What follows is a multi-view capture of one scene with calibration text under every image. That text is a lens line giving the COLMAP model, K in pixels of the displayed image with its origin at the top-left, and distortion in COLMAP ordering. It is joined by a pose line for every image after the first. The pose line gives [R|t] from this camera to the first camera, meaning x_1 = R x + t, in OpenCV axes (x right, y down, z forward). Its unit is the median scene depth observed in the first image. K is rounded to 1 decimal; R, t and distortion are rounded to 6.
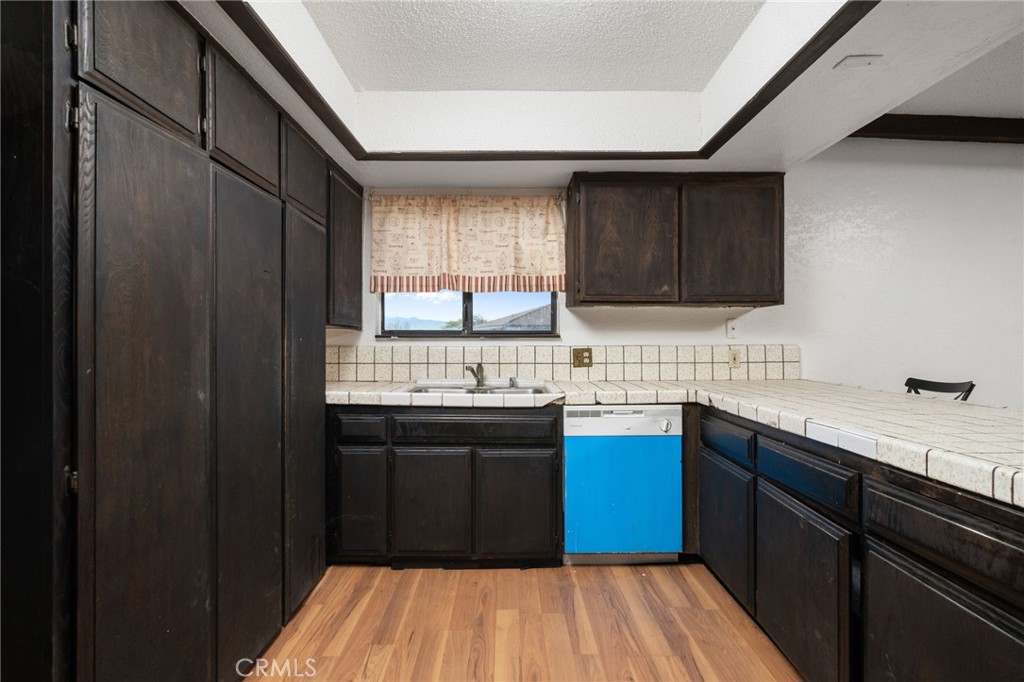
lens RADIAL K [[499.5, 0, 512.2], [0, 499.5, 338.1], [0, 0, 1]] dist [0.001052, -0.000231]
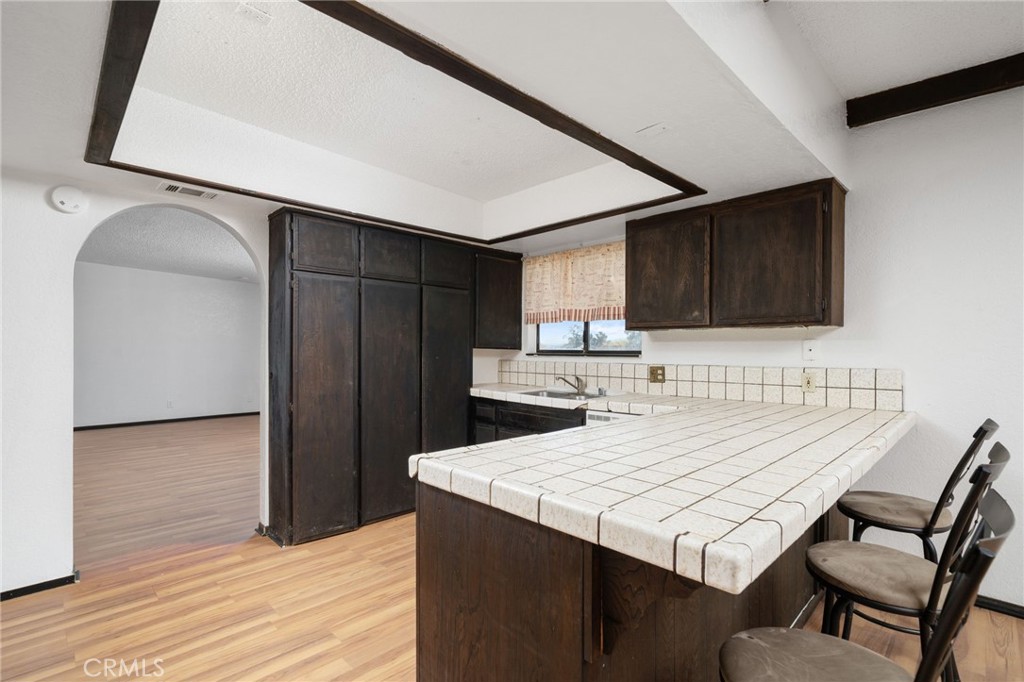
lens RADIAL K [[475.7, 0, 509.8], [0, 475.7, 350.6], [0, 0, 1]] dist [0.000605, -0.000030]
pose [[0.699588, 0.004713, -0.714531, 0.759969], [0.000389, 0.999976, 0.006976, -0.026547], [0.714546, -0.005158, 0.699569, -0.014327]]
